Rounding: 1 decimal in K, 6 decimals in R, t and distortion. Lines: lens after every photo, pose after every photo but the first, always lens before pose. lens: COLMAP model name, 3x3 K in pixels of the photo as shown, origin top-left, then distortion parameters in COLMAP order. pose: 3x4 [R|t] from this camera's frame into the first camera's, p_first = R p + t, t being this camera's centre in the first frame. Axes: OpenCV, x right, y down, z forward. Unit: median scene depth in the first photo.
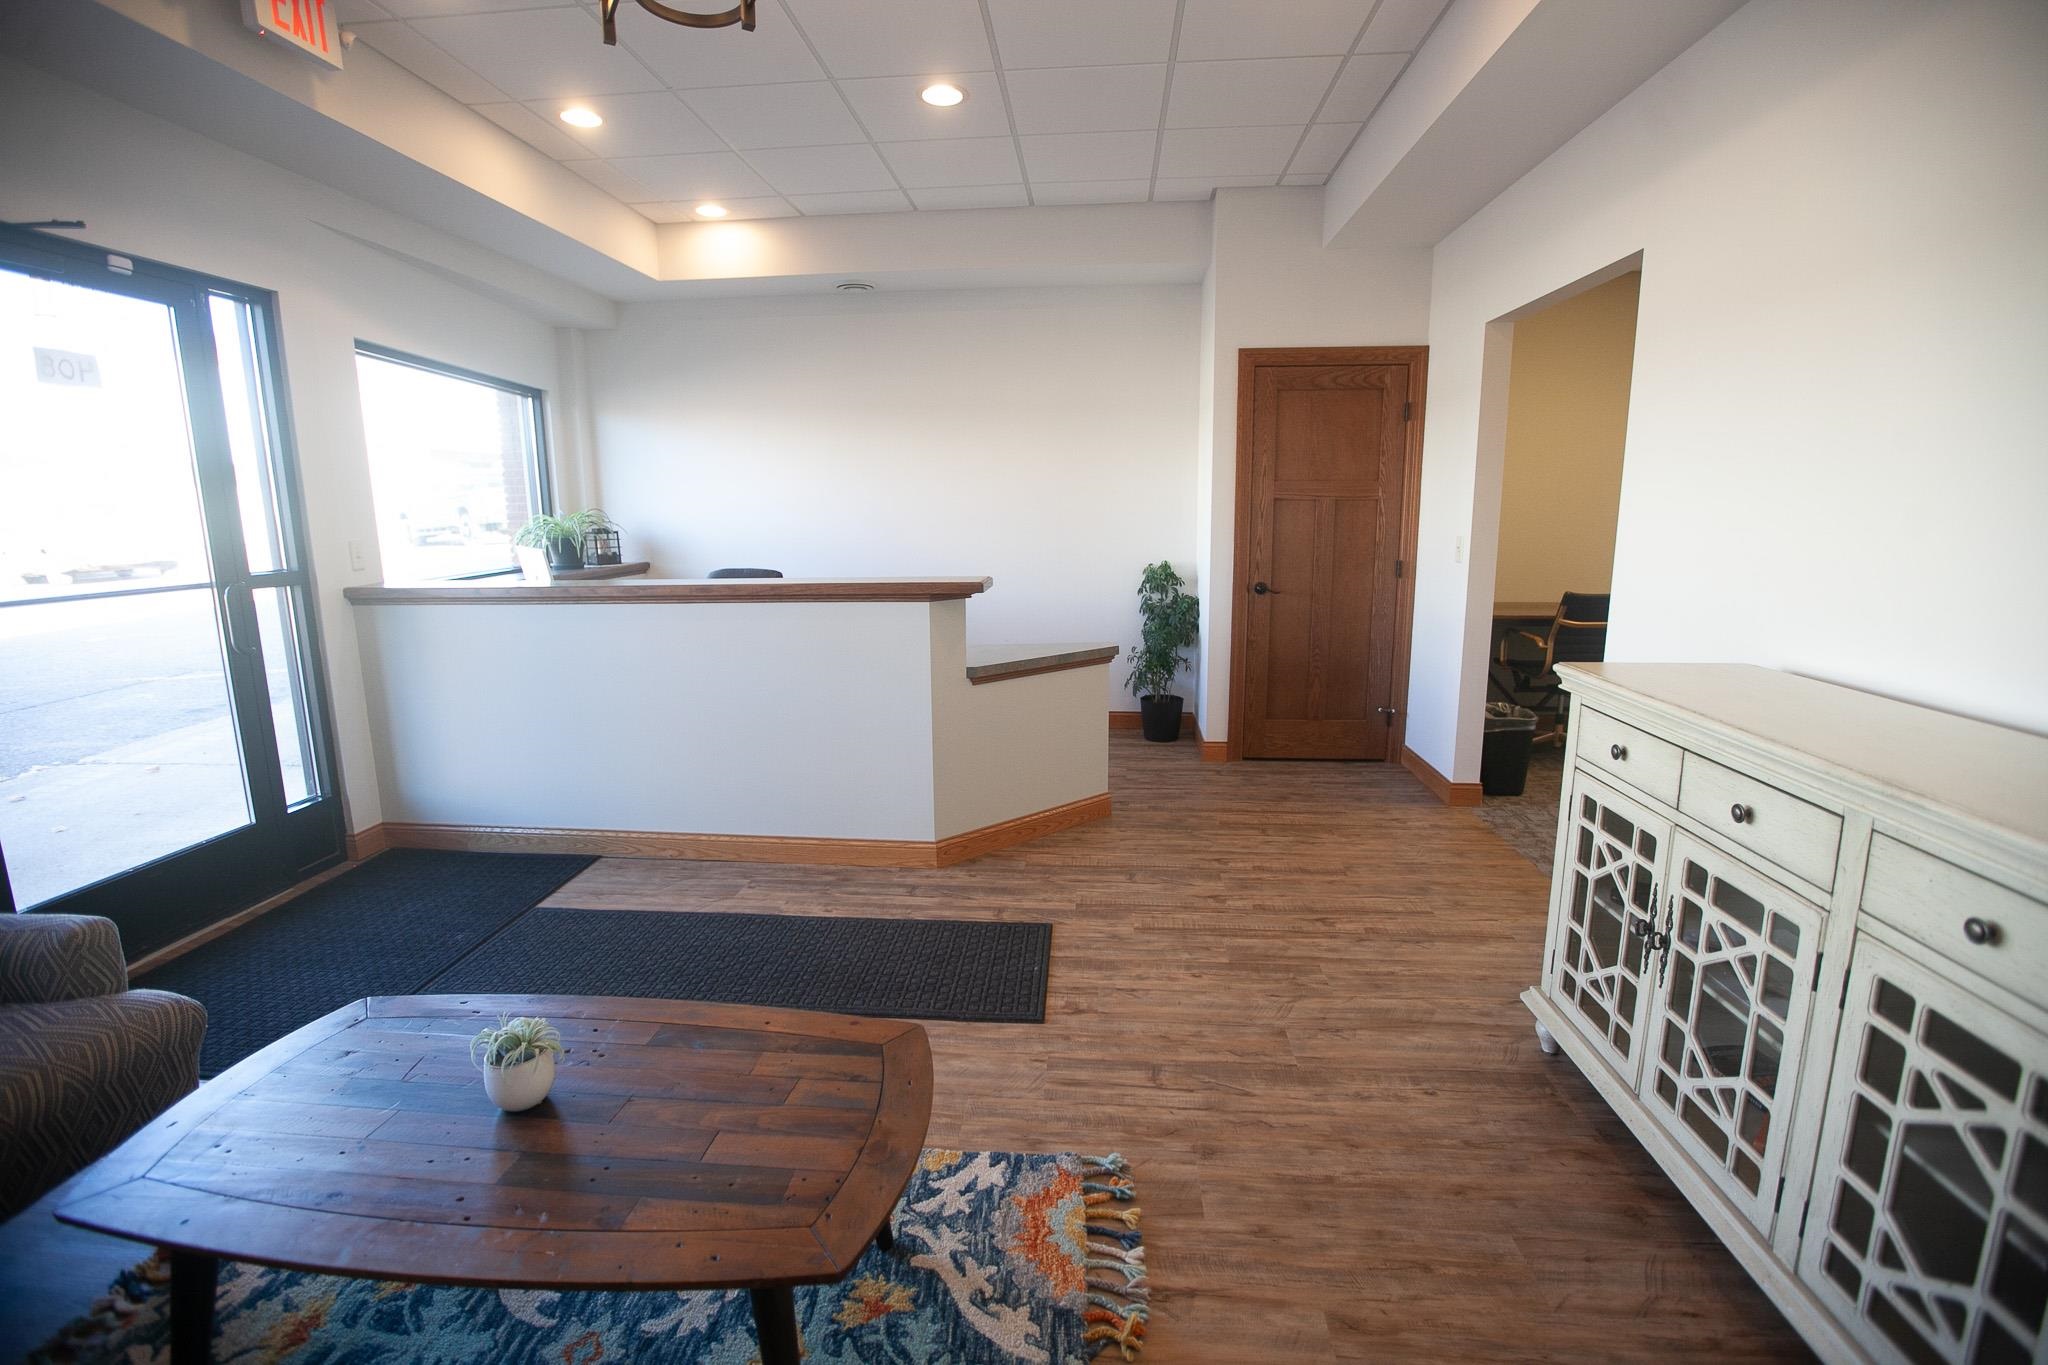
lens RADIAL K [[937.4, 0, 1017.0], [0, 937.4, 679.8], [0, 0, 1]] dist [-0.040315, 0.011934]
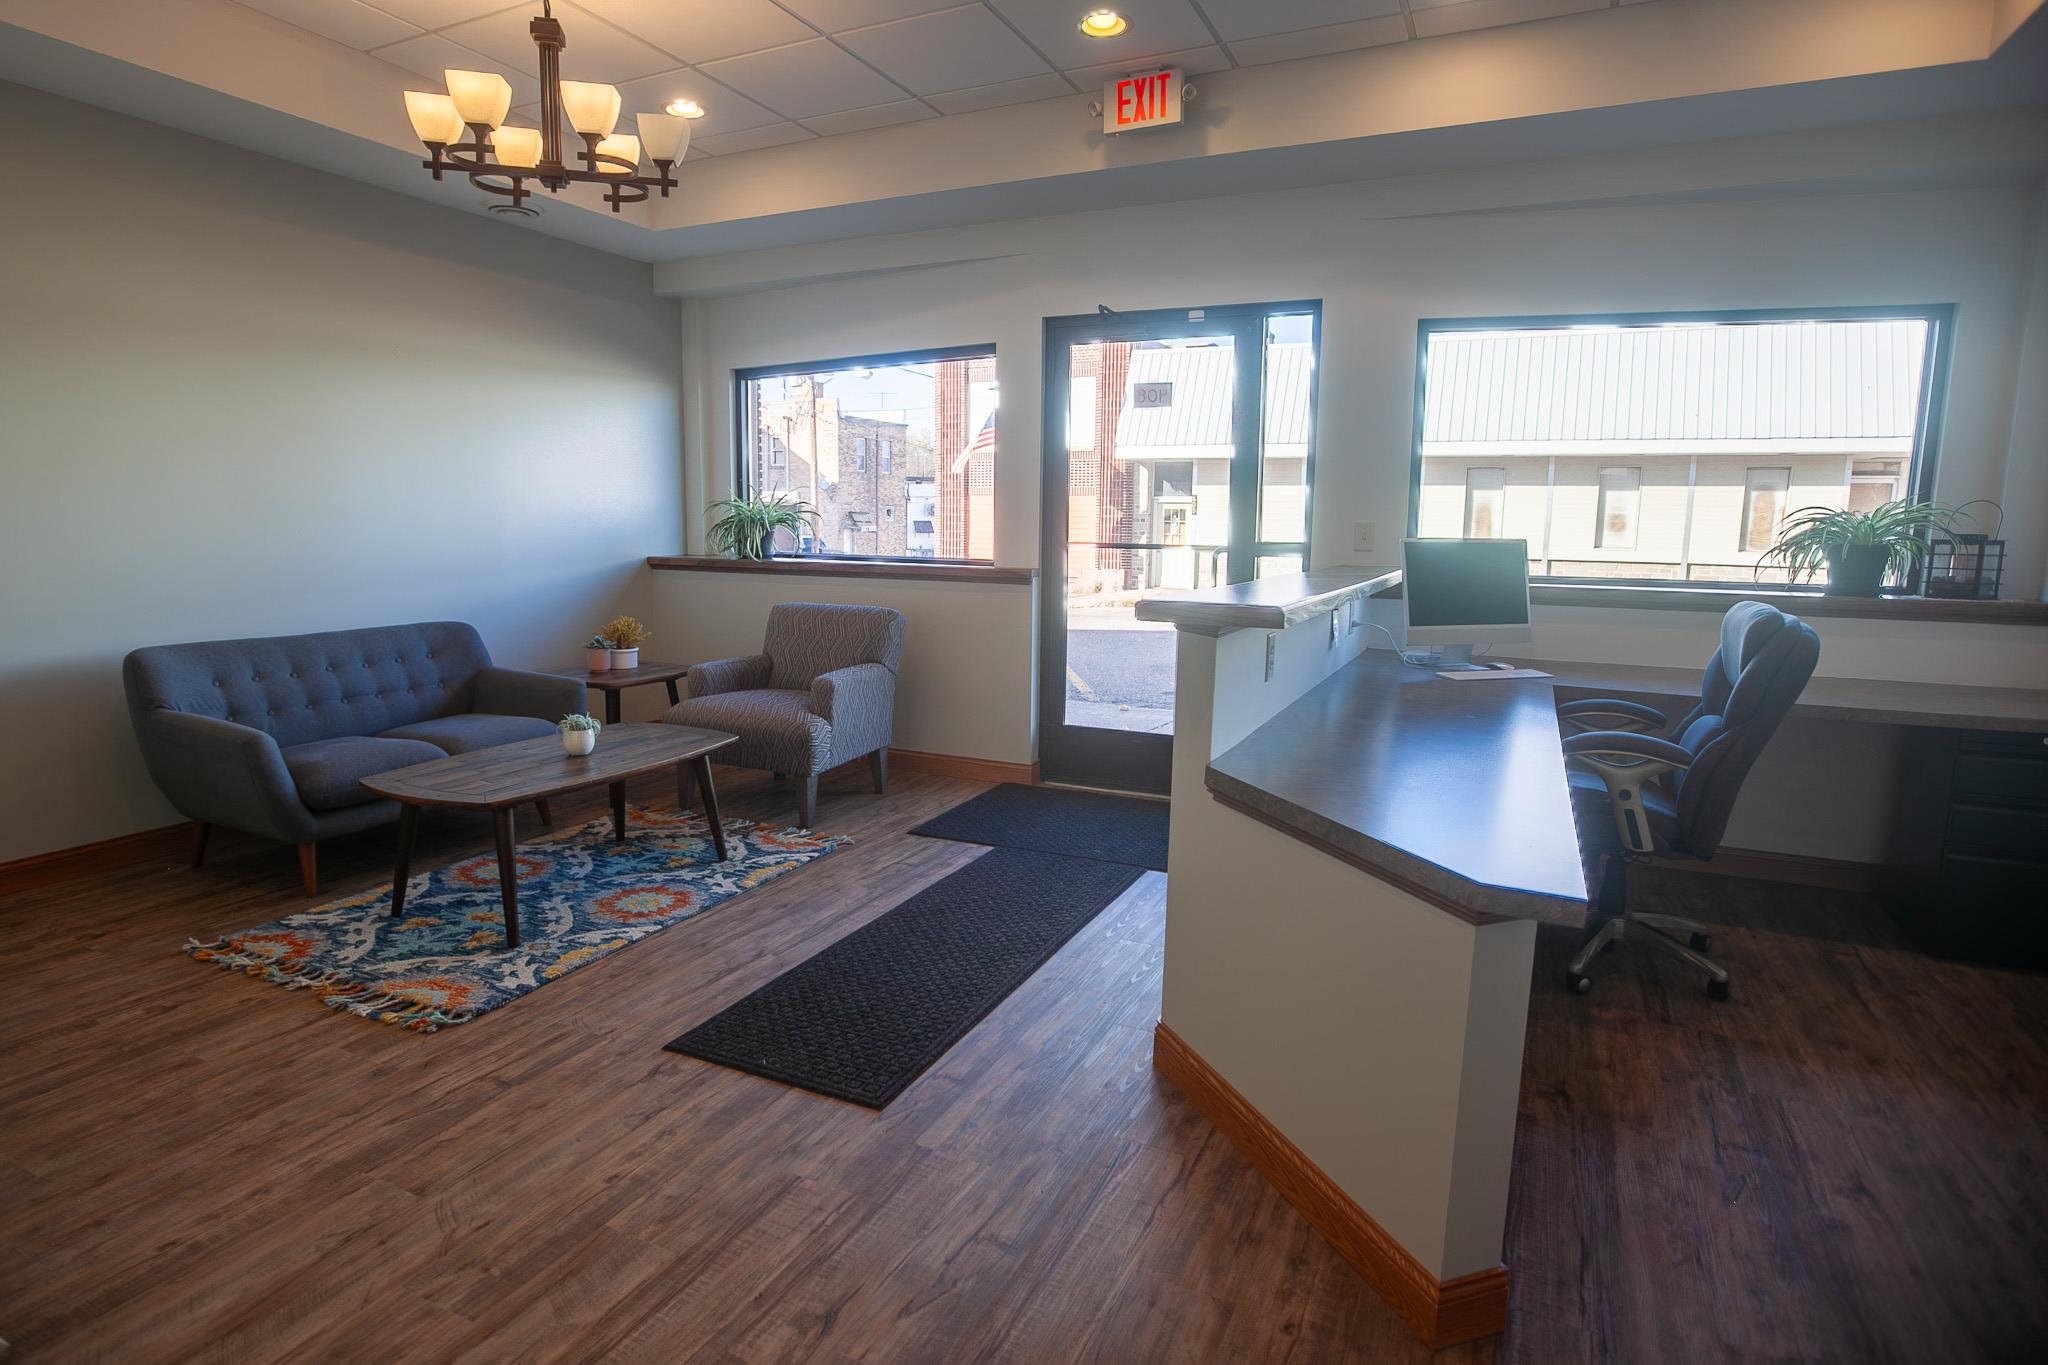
lens RADIAL K [[1077.1, 0, 1024.0], [0, 1077.1, 682.5], [0, 0, 1]] dist [-0.050437, 0.018737]
pose [[-0.347420, 0.143095, -0.926727, 0.901815], [-0.182043, 0.959193, 0.216353, -0.277751], [0.919870, 0.243869, -0.307194, 1.746523]]
